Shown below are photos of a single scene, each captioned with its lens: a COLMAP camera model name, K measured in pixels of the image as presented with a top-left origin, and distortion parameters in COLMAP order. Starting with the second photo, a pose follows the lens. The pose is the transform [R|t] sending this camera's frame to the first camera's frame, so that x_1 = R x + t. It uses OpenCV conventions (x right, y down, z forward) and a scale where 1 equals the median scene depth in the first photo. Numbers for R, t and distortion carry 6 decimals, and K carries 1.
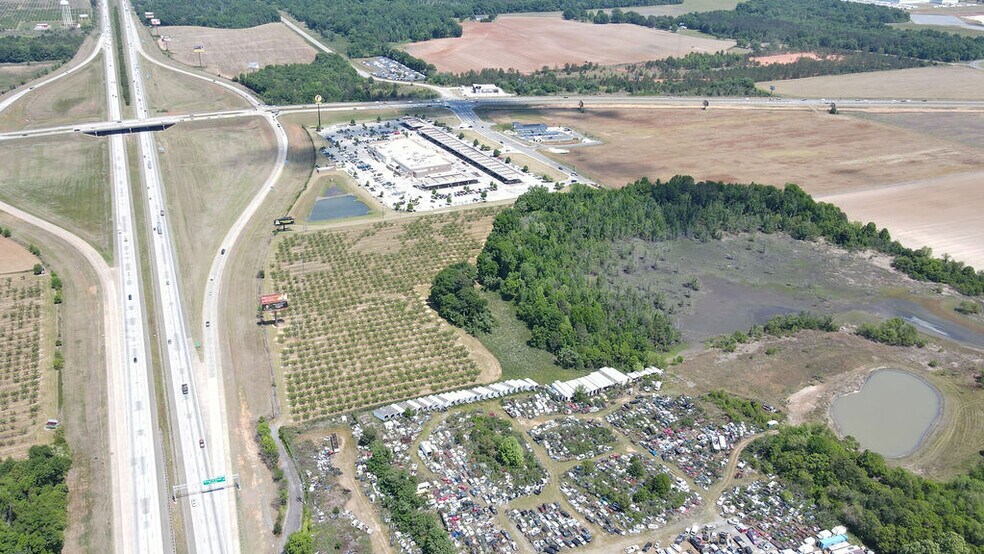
lens RADIAL K [[769.0, 0, 456.8], [0, 769.0, 278.3], [0, 0, 1]] dist [-0.000066, 0.040250]
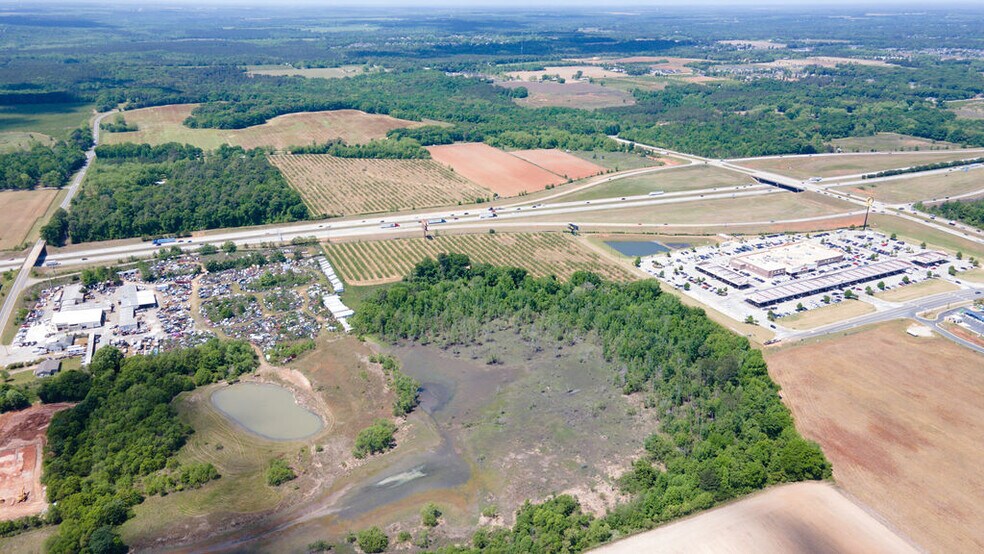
lens RADIAL K [[716.1, 0, 512.9], [0, 716.1, 296.0], [0, 0, 1]] dist [0.038128, 0.003602]
pose [[0.034757, 0.373929, -0.926806, 1.017903], [-0.436687, 0.839834, 0.322463, -0.338119], [0.898942, 0.393516, 0.192481, 0.691016]]
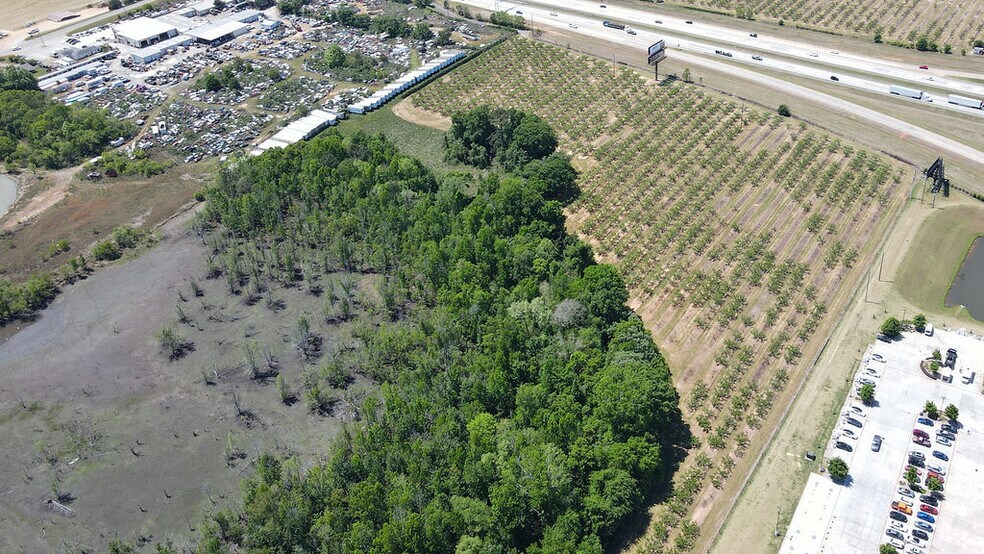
lens RADIAL K [[845.5, 0, 606.9], [0, 845.5, 277.5], [0, 0, 1]] dist [0.005319, 0.017045]
pose [[-0.807046, 0.343379, -0.480382, 0.283689], [-0.249815, 0.538593, 0.804680, -0.457030], [0.535041, 0.769421, -0.348888, 1.131123]]
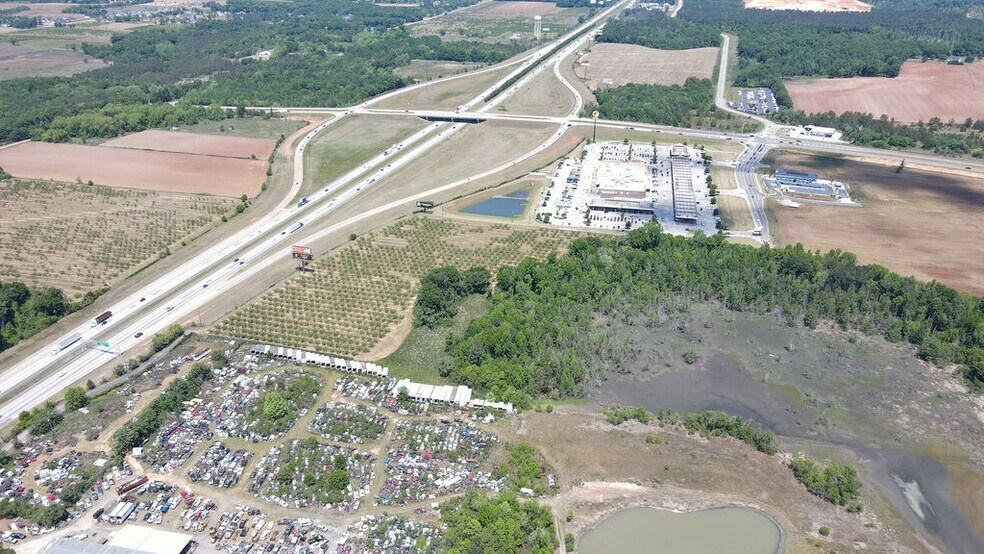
lens RADIAL K [[757.0, 0, 492.0], [0, 757.0, 277.0], [0, 0, 1]] dist [-0.009373, 0.049643]
pose [[0.787425, 0.248029, -0.564308, 0.511059], [-0.262698, 0.963205, 0.056791, -0.059194], [0.557630, 0.103525, 0.823609, 0.135321]]
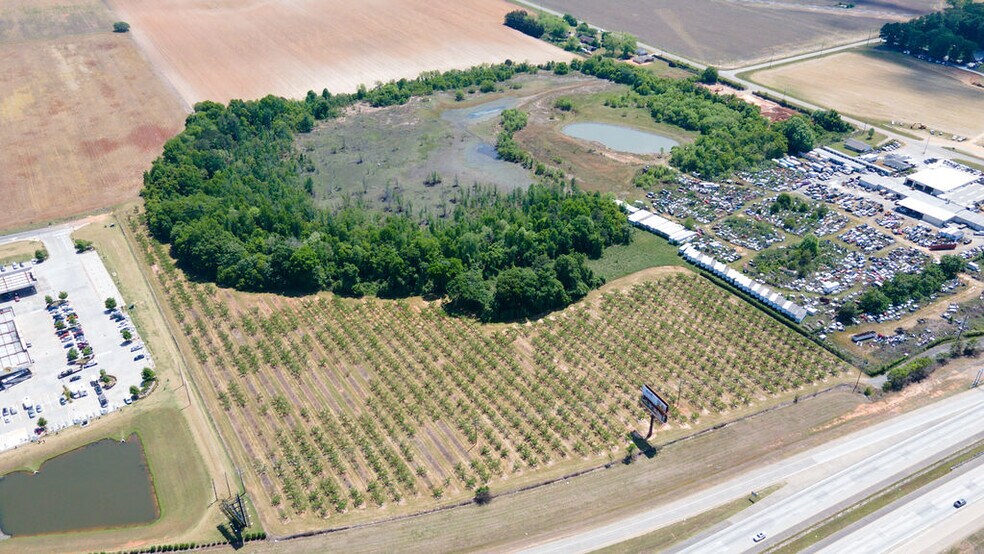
lens RADIAL K [[808.9, 0, 473.6], [0, 808.9, 321.4], [0, 0, 1]] dist [0.037811, 0.007025]
pose [[-0.106425, -0.563514, 0.819223, -0.563058], [0.434563, 0.714690, 0.548064, -0.353588], [-0.894331, 0.414332, 0.168822, 0.737197]]
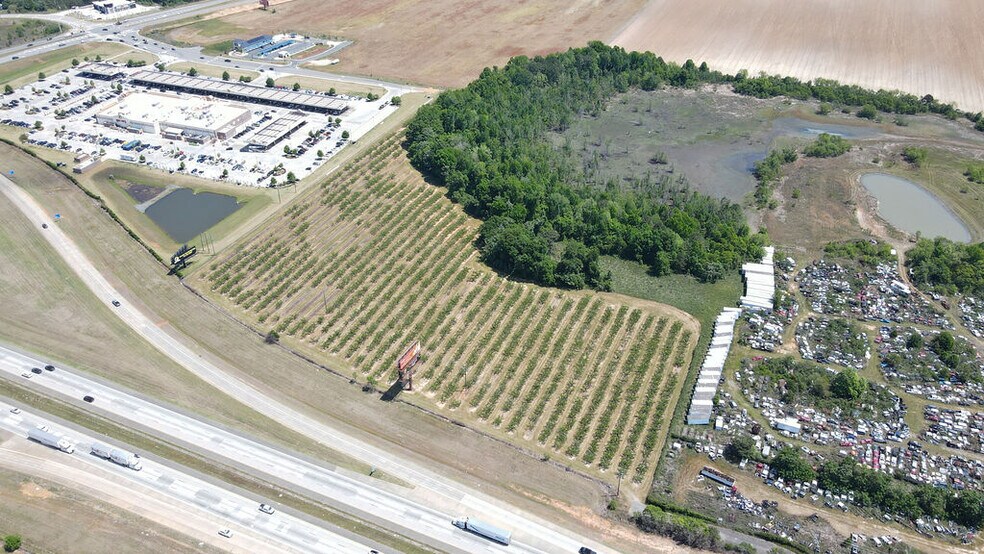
lens RADIAL K [[757.0, 0, 492.0], [0, 757.0, 277.0], [0, 0, 1]] dist [-0.009373, 0.049643]
pose [[0.730823, -0.387788, 0.561710, -0.400069], [0.295430, 0.921571, 0.251851, -0.140967], [-0.615320, -0.018113, 0.788069, 0.307885]]
